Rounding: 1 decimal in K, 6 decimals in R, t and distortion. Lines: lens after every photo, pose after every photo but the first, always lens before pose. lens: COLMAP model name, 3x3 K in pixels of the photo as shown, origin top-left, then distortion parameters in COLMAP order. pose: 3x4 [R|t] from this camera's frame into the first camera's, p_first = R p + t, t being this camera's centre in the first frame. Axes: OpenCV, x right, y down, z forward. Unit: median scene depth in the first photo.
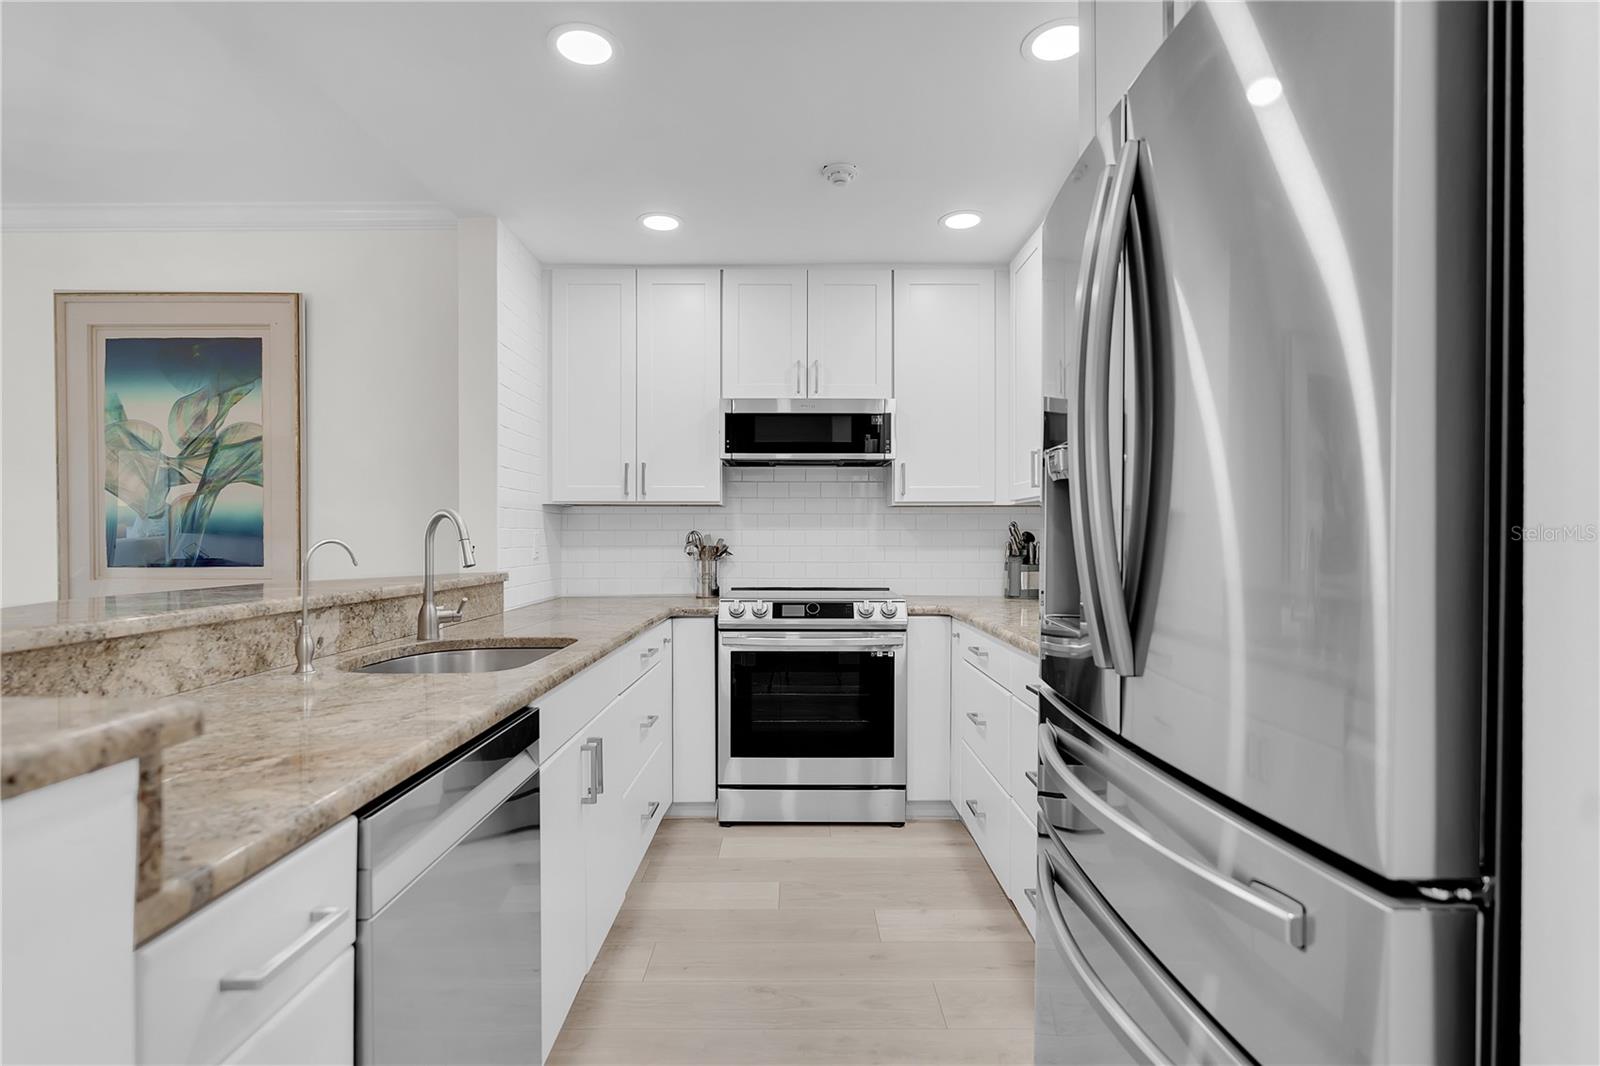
lens RADIAL K [[778.0, 0, 803.5], [0, 778.0, 534.1], [0, 0, 1]] dist [-0.009592, 0.000747]
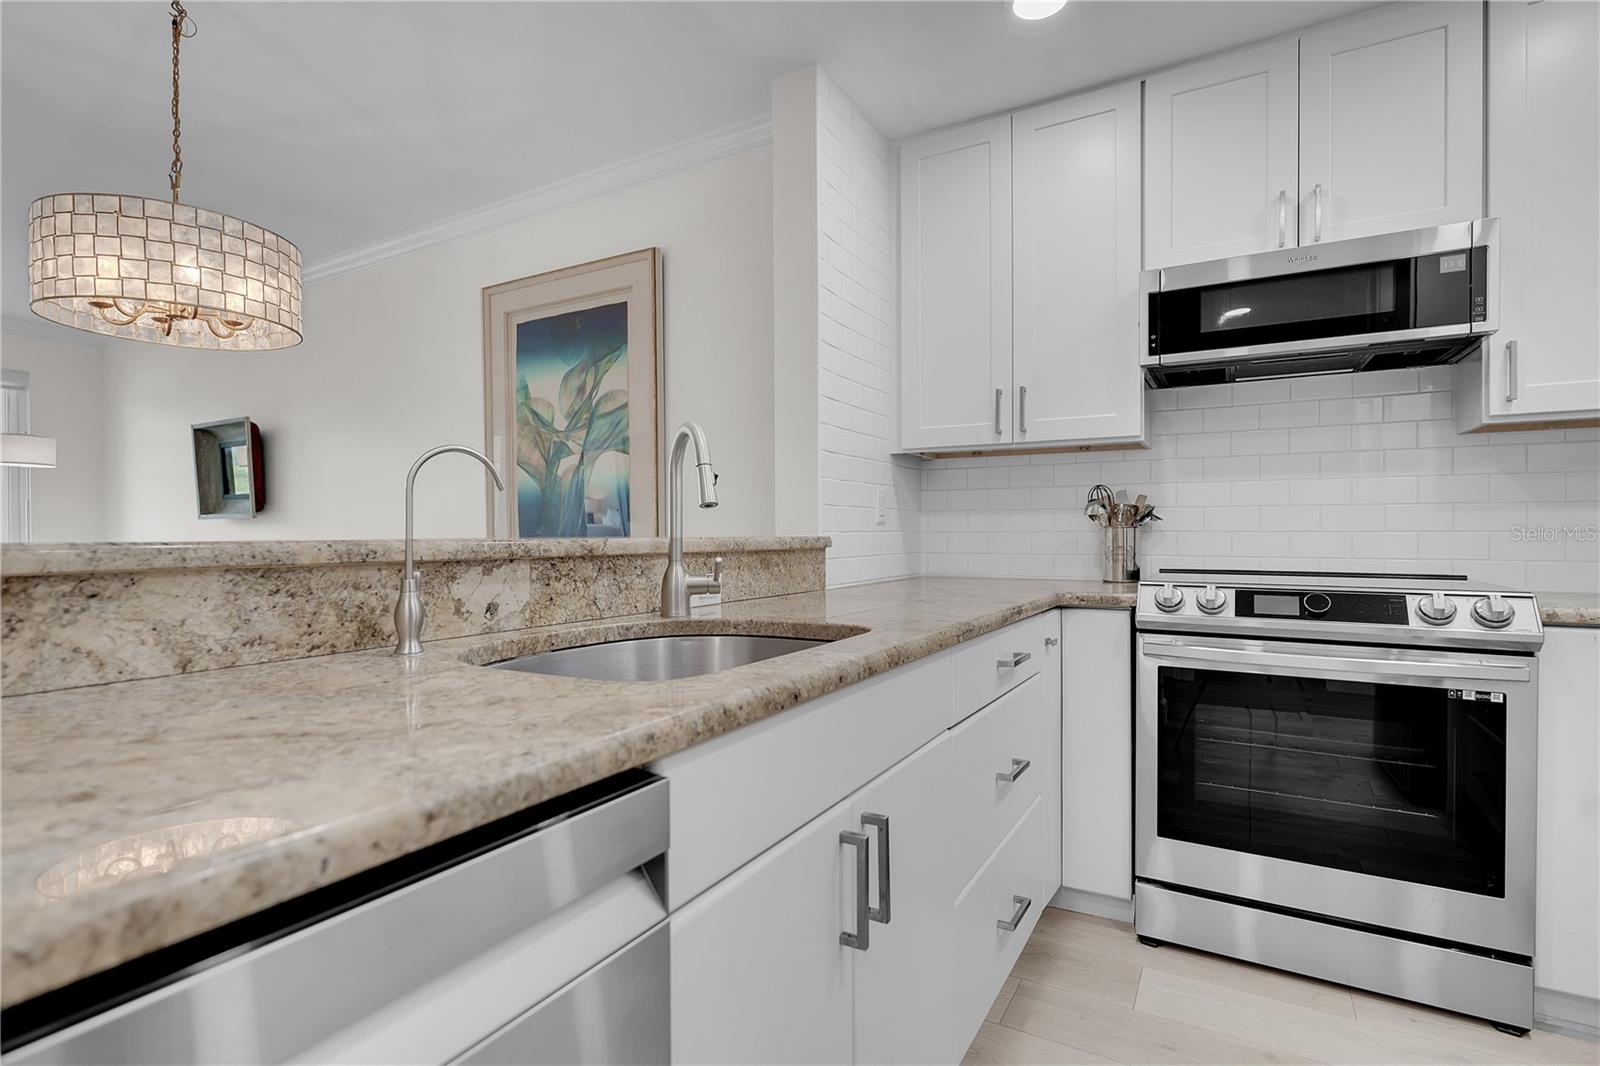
lens RADIAL K [[772.4, 0, 796.0], [0, 772.4, 536.9], [0, 0, 1]] dist [-0.005483, 0.001099]
pose [[0.860439, 0.001159, -0.509552, -0.027945], [0.003842, 0.999954, 0.008761, 0.040332], [0.509539, -0.009496, 0.860395, 0.317396]]
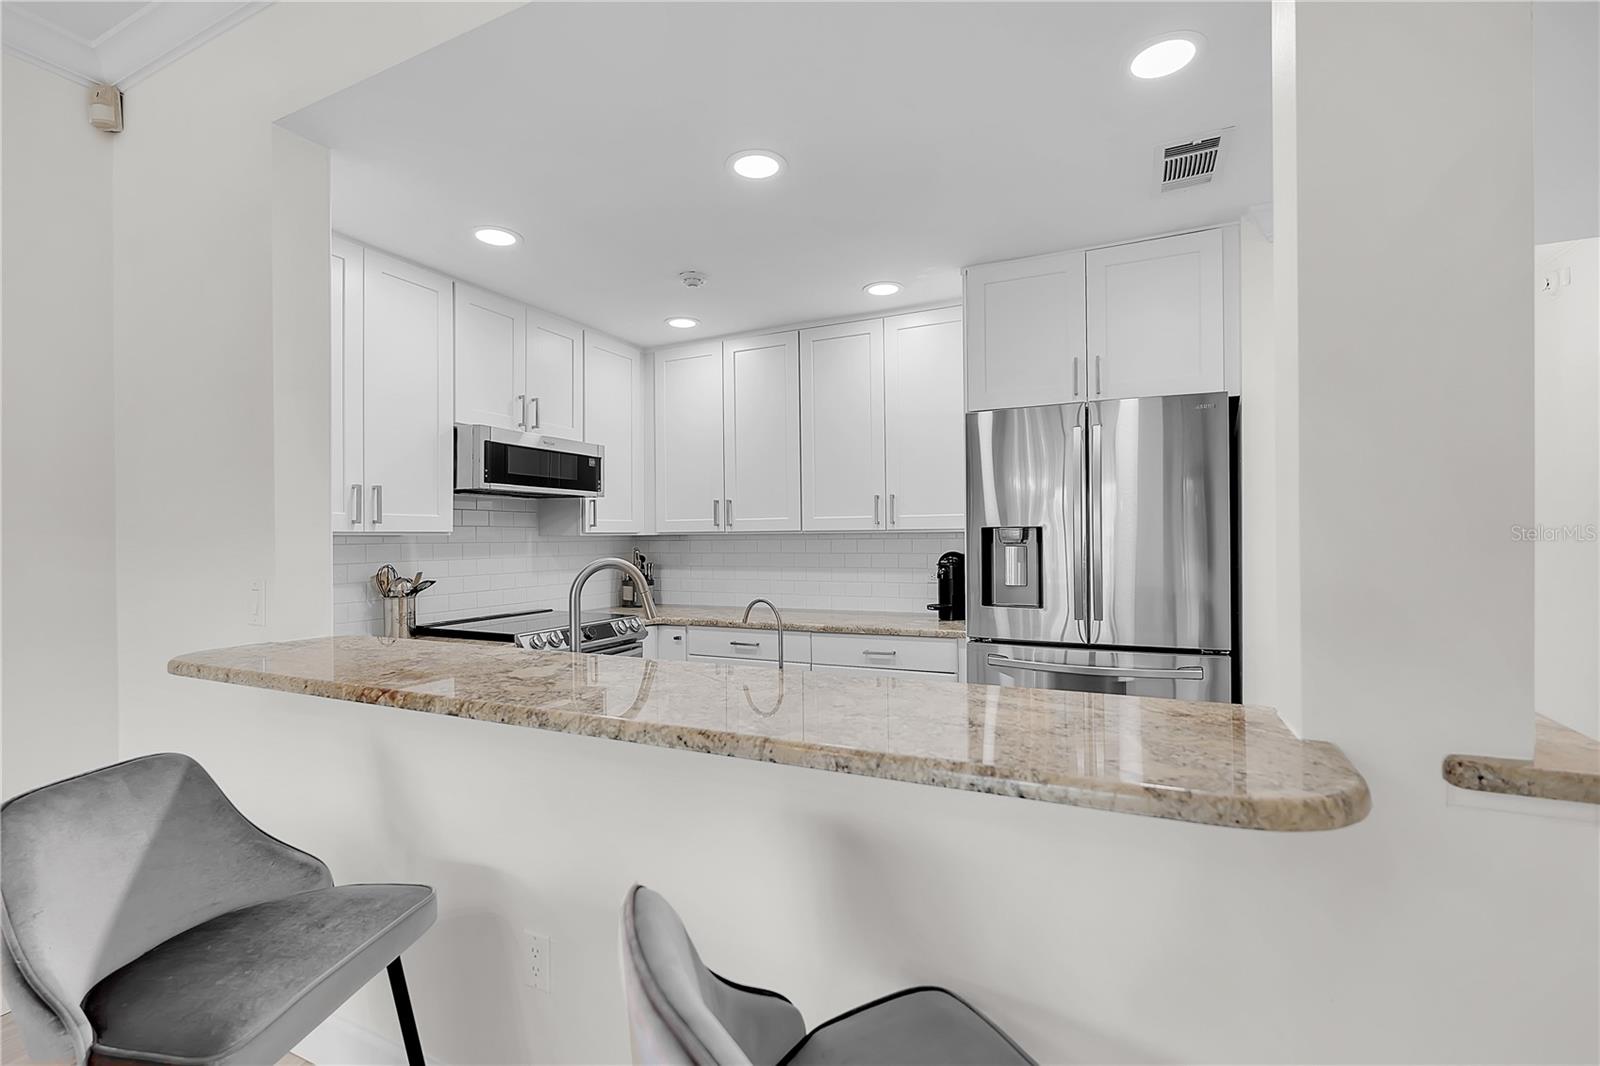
lens RADIAL K [[702.1, 0, 796.9], [0, 702.1, 530.0], [0, 0, 1]] dist [-0.000493, -0.000091]
pose [[0.434728, 0.003789, 0.900554, -0.745395], [0.006177, 0.999955, -0.007189, -0.039214], [-0.900541, 0.008688, 0.434685, 0.294719]]
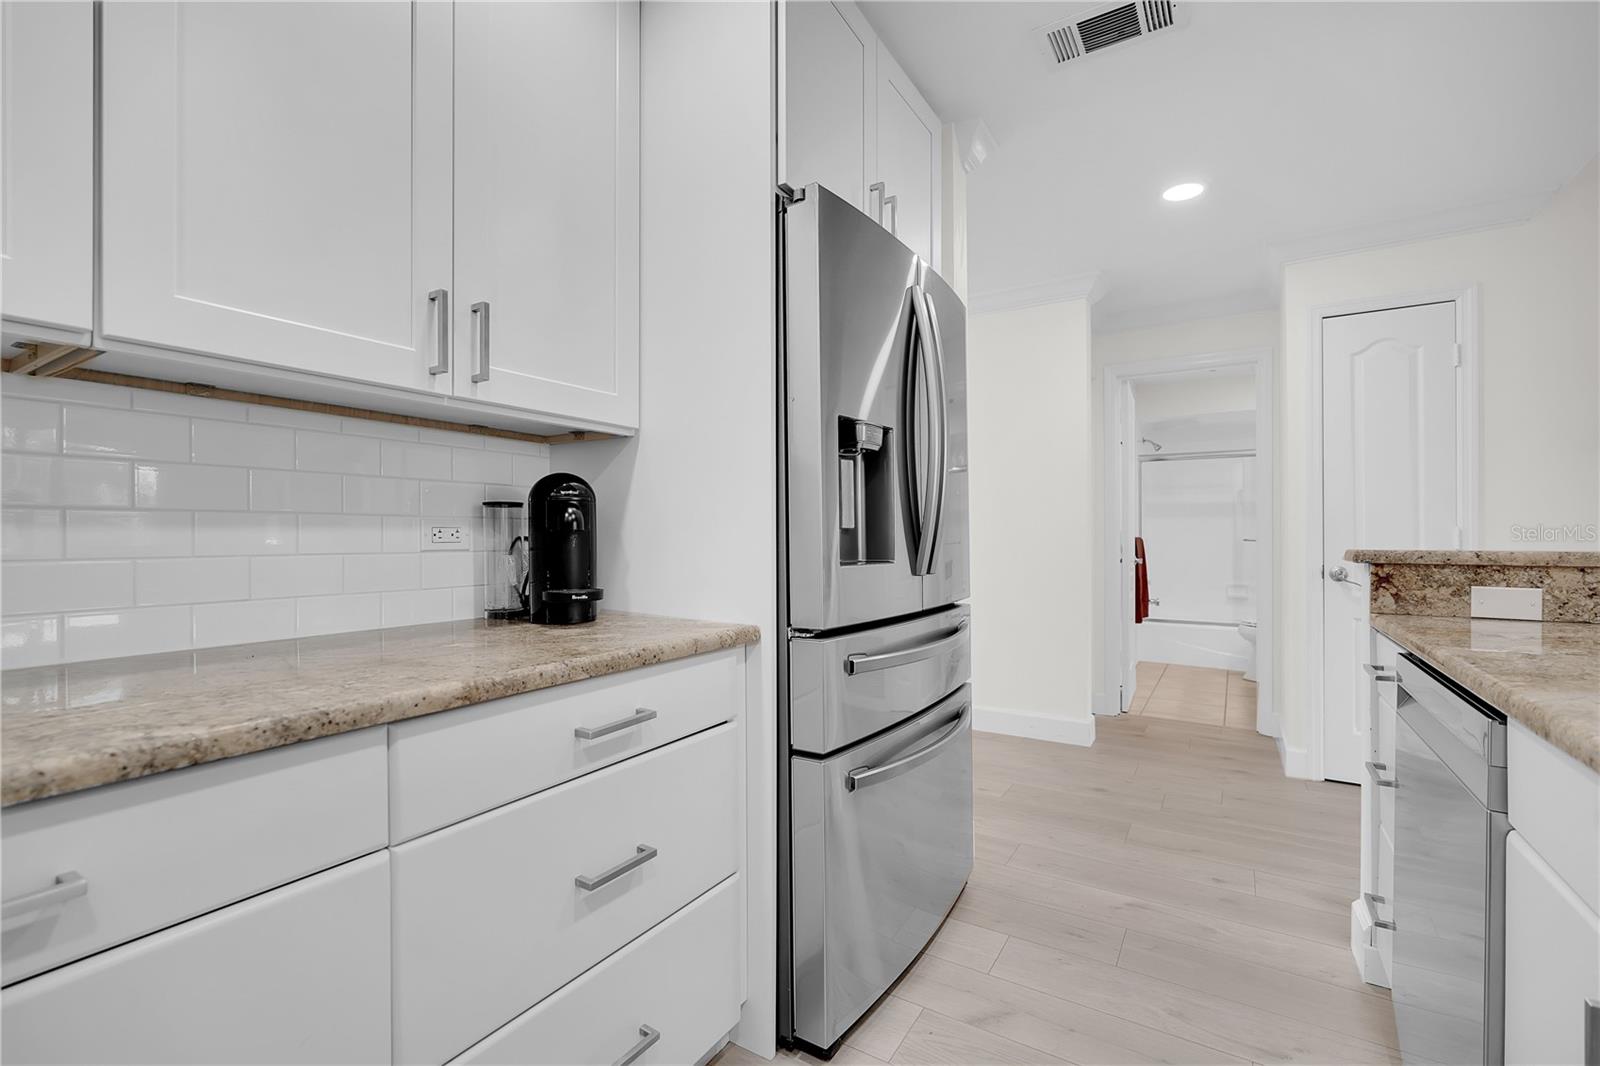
lens RADIAL K [[702.1, 0, 798.3], [0, 702.1, 534.3], [0, 0, 1]] dist [-0.000493, -0.000091]
pose [[-0.835725, 0.004360, 0.549130, -0.082252], [0.002850, 0.999989, -0.003602, 0.032518], [-0.549140, -0.001445, -0.835729, 0.862413]]
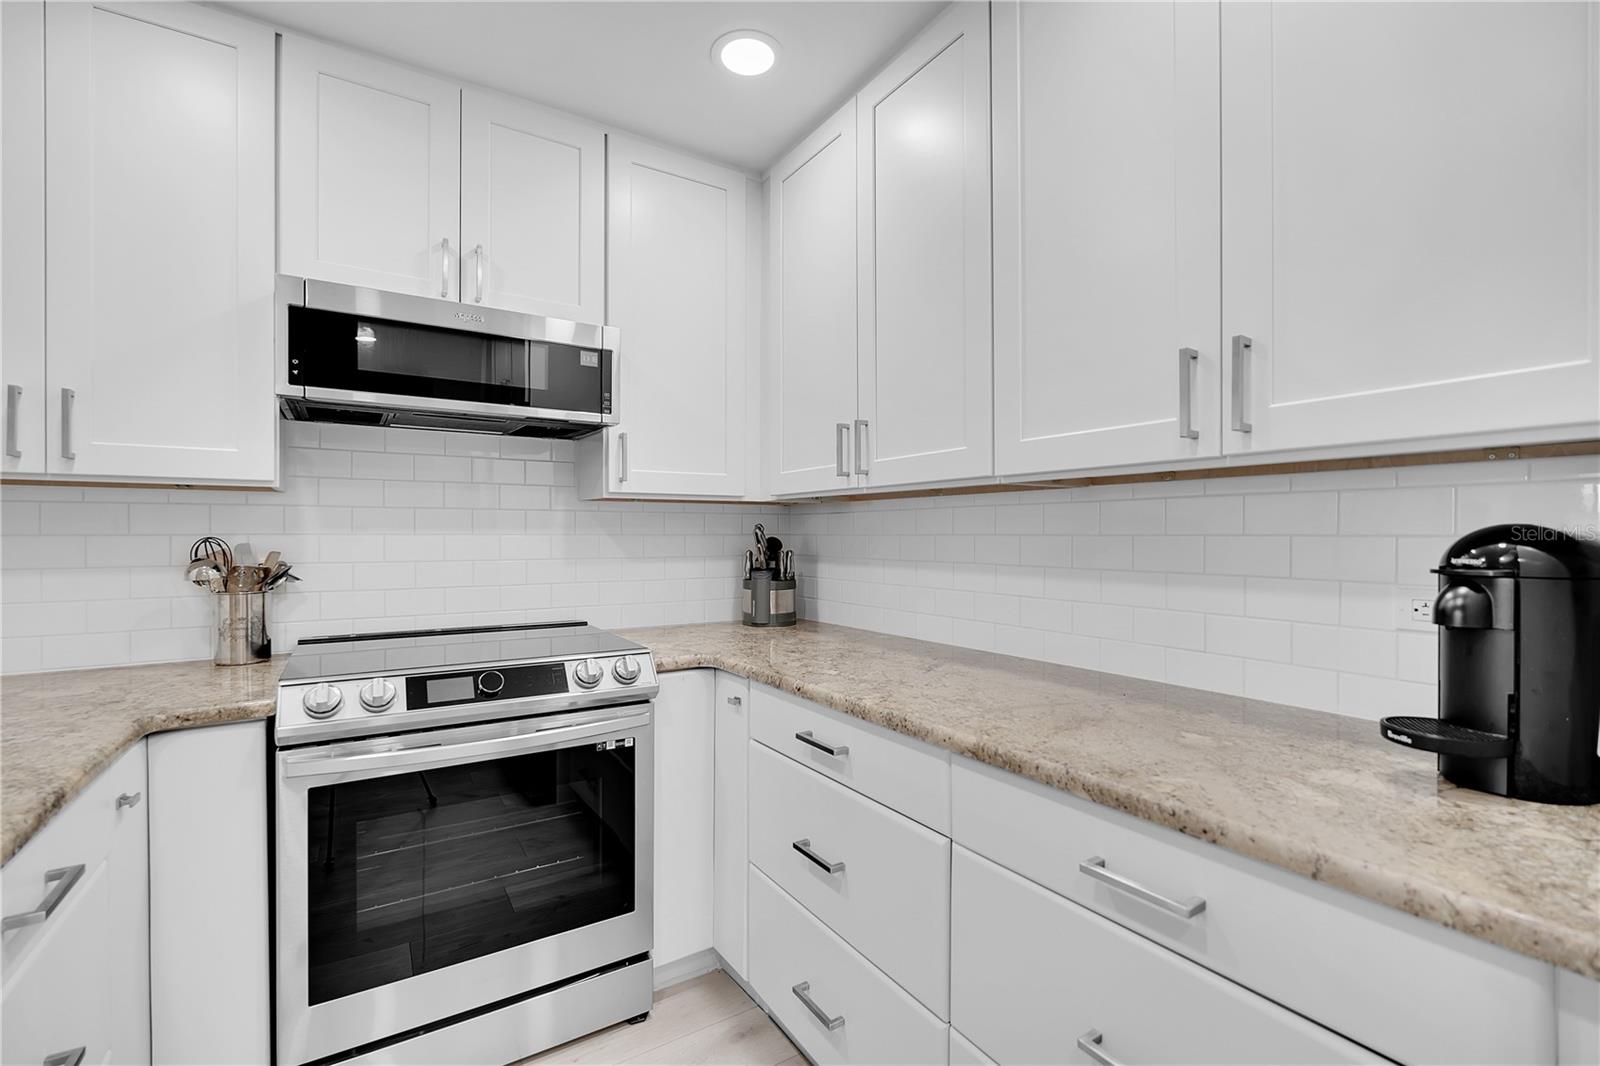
lens RADIAL K [[702.1, 0, 794.4], [0, 702.1, 534.0], [0, 0, 1]] dist [-0.000493, -0.000091]
pose [[0.850355, -0.000632, 0.526209, -0.064363], [-0.000399, 0.999998, 0.001847, -0.008272], [-0.526209, -0.001780, 0.850354, 0.460865]]
